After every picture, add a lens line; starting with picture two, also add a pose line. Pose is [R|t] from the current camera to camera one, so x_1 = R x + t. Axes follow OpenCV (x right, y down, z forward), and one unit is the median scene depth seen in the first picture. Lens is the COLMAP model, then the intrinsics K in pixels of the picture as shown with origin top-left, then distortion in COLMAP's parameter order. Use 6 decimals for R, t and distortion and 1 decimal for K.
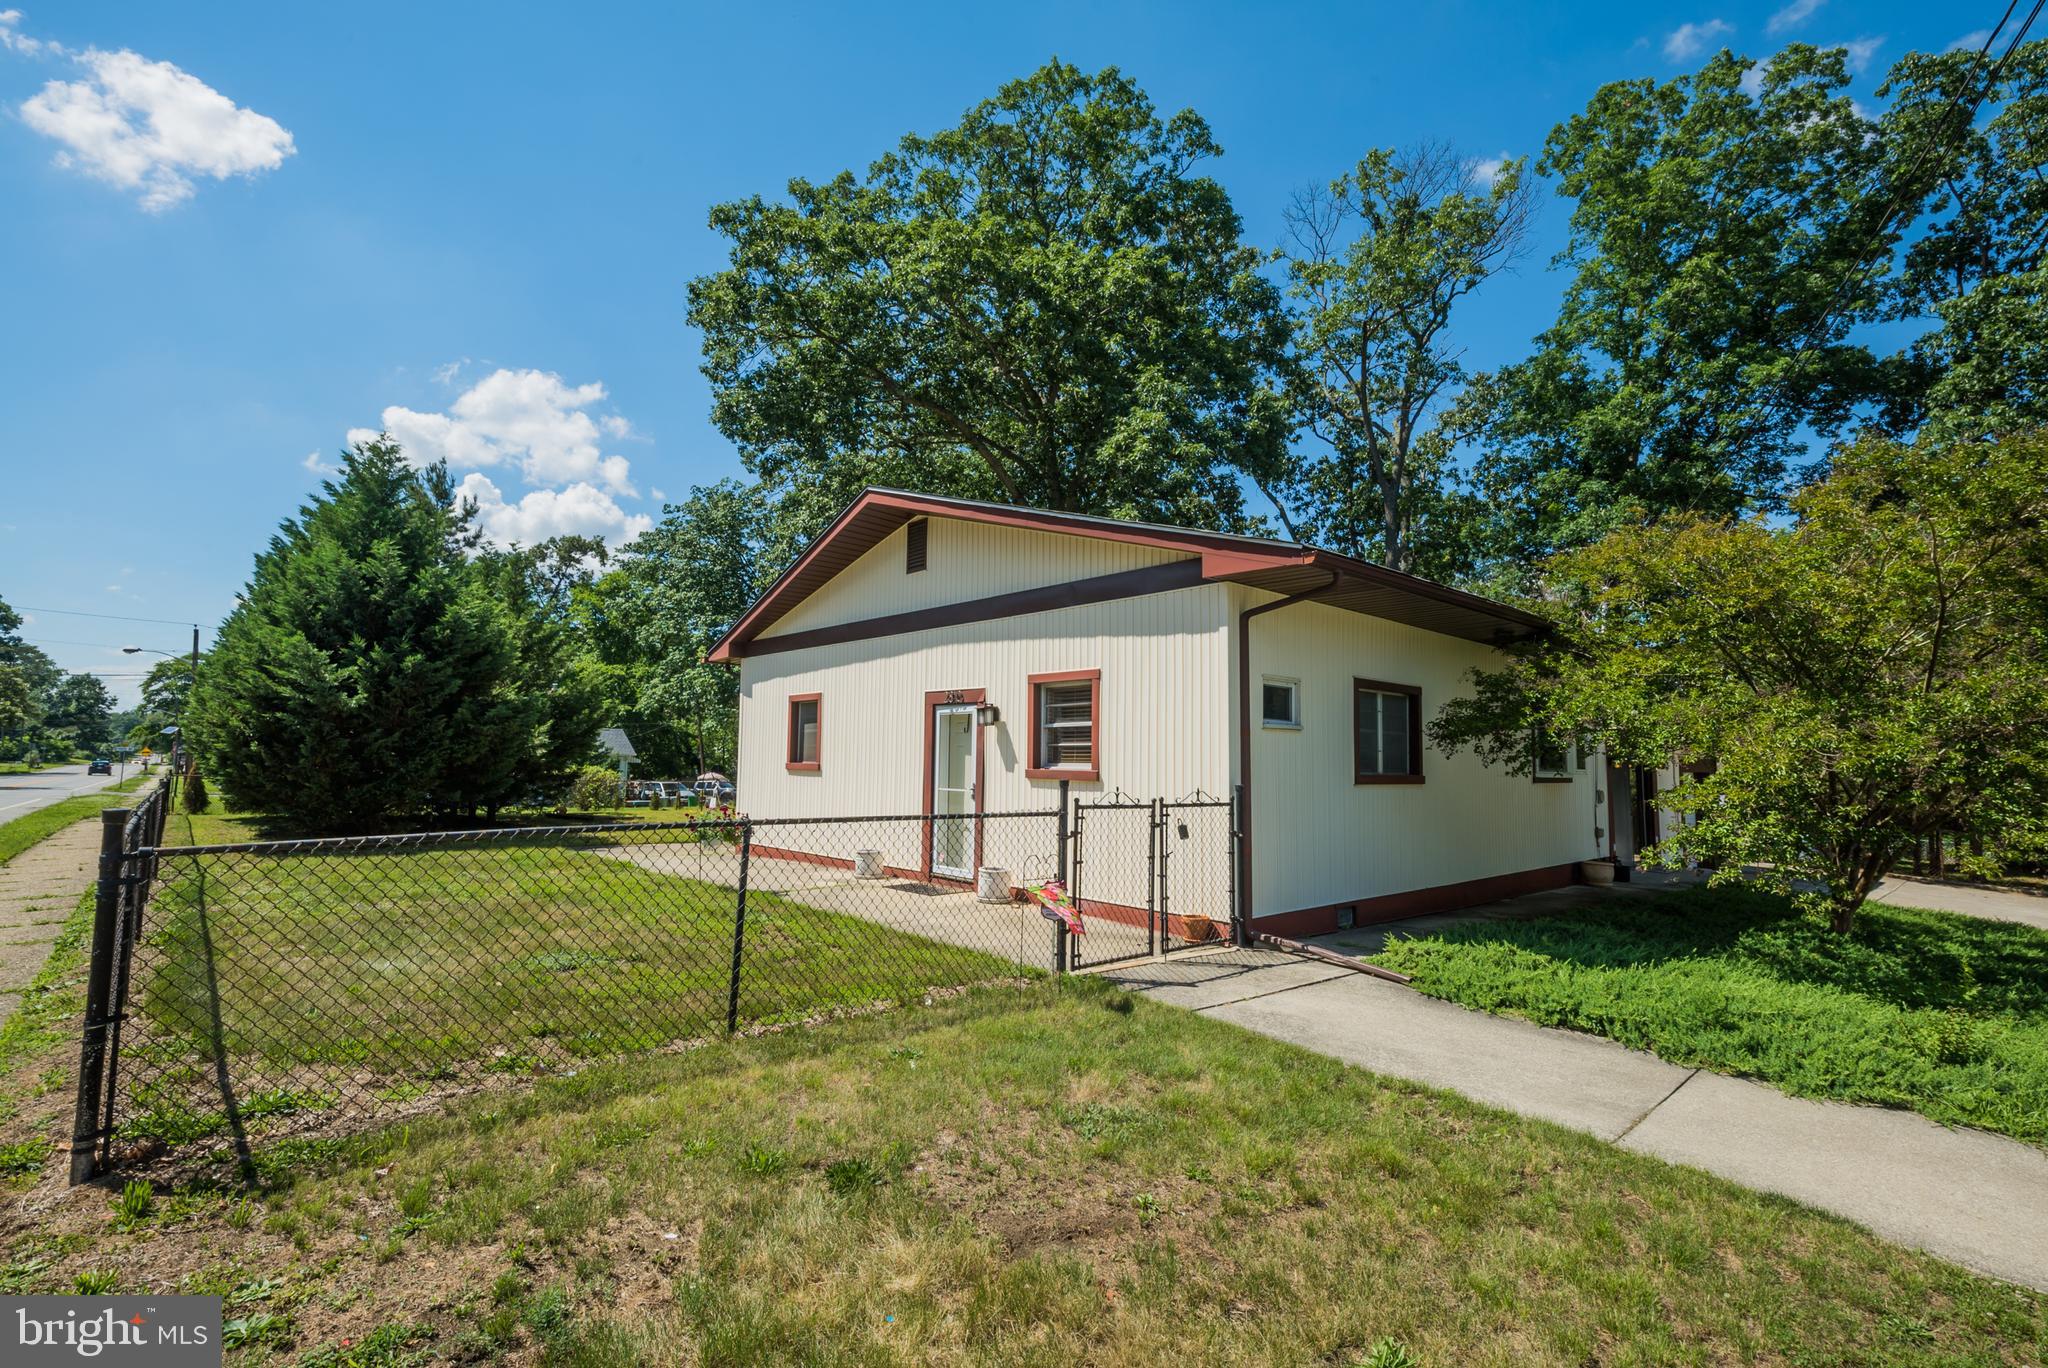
lens RADIAL K [[911.8, 0, 1035.1], [0, 911.8, 672.2], [0, 0, 1]] dist [0.001394, 0.000019]
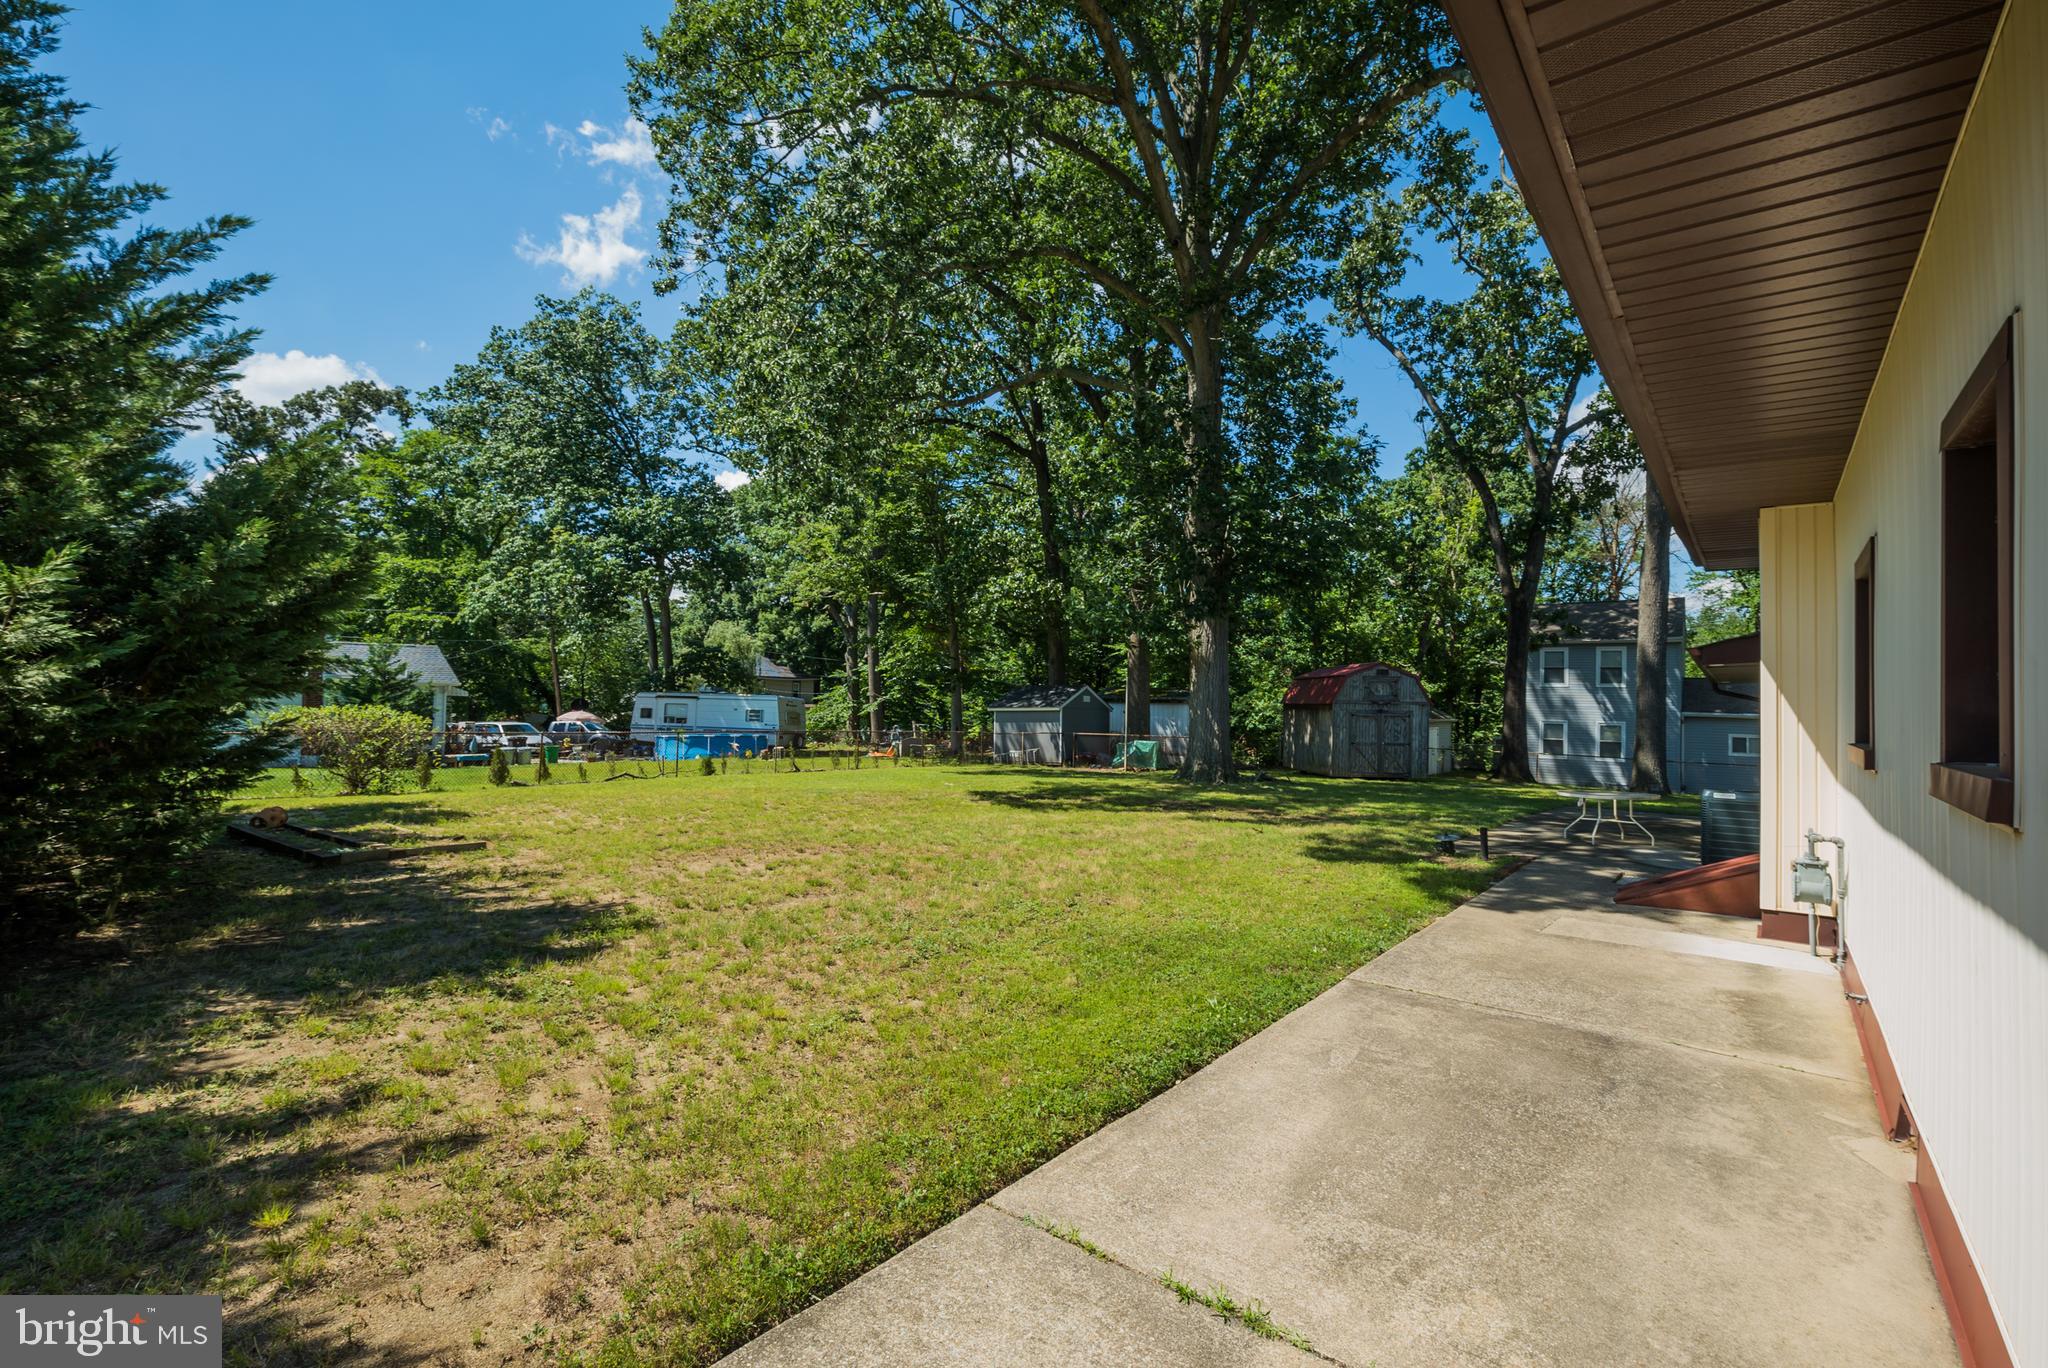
lens RADIAL K [[917.6, 0, 1016.7], [0, 917.6, 680.6], [0, 0, 1]] dist [0.000459, -0.004476]
pose [[0.990935, 0.012271, 0.133782, -0.460721], [-0.023432, 0.996342, 0.082175, 0.088017], [-0.132284, -0.084565, 0.987598, 1.057114]]
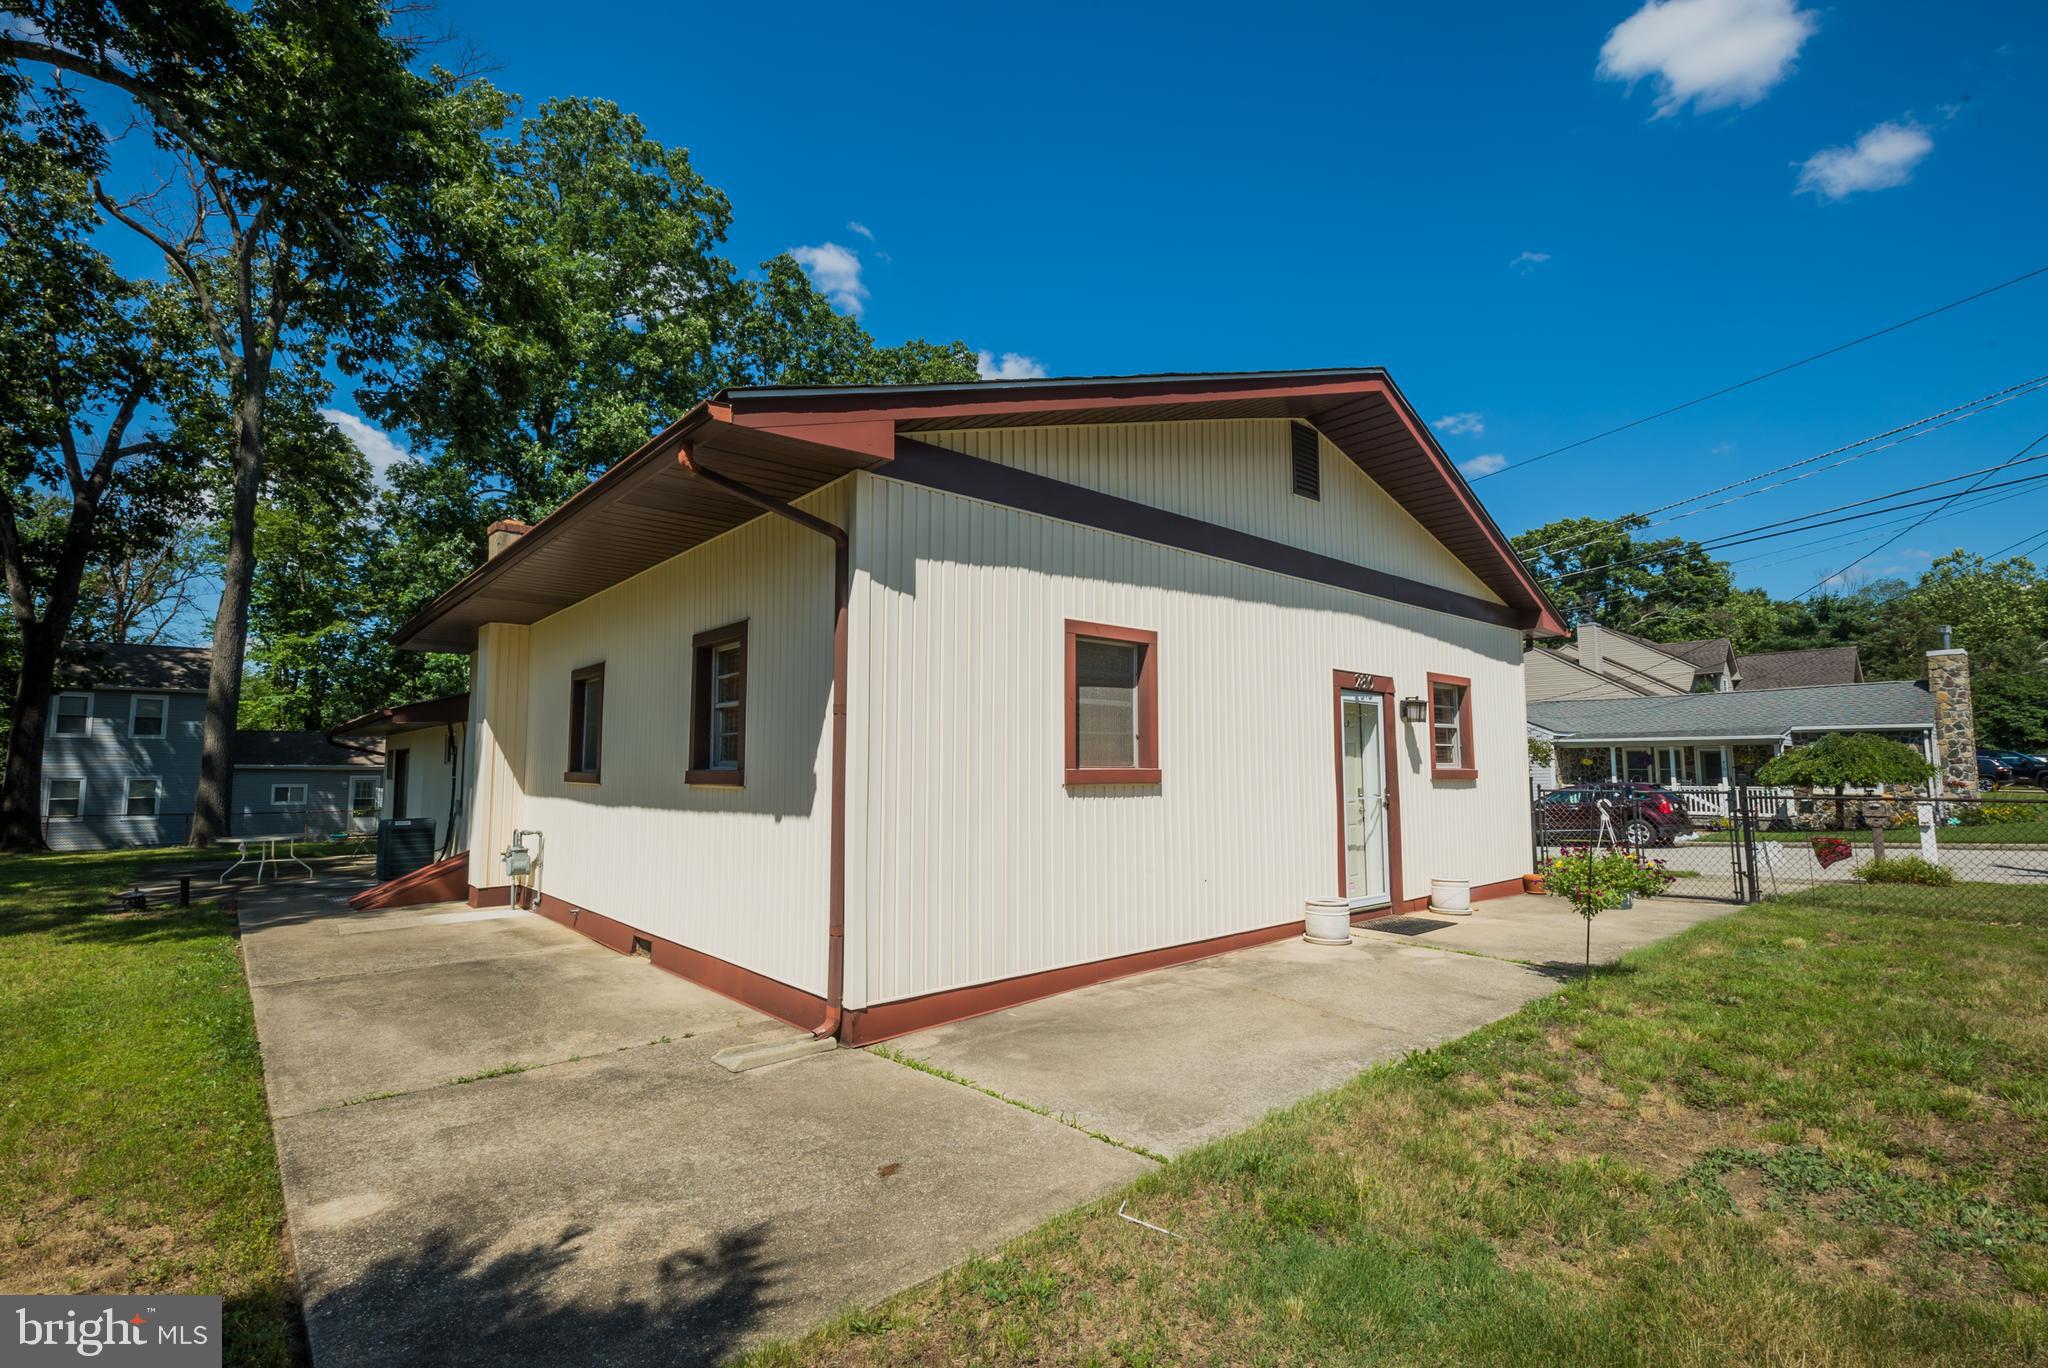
lens RADIAL K [[902.3, 0, 1020.3], [0, 902.3, 675.7], [0, 0, 1]] dist [-0.000358, -0.000044]
pose [[0.044825, 0.086707, 0.995225, -0.728009], [-0.093425, 0.992224, -0.082238, 0.093908], [-0.994617, -0.089293, 0.052577, 1.027922]]
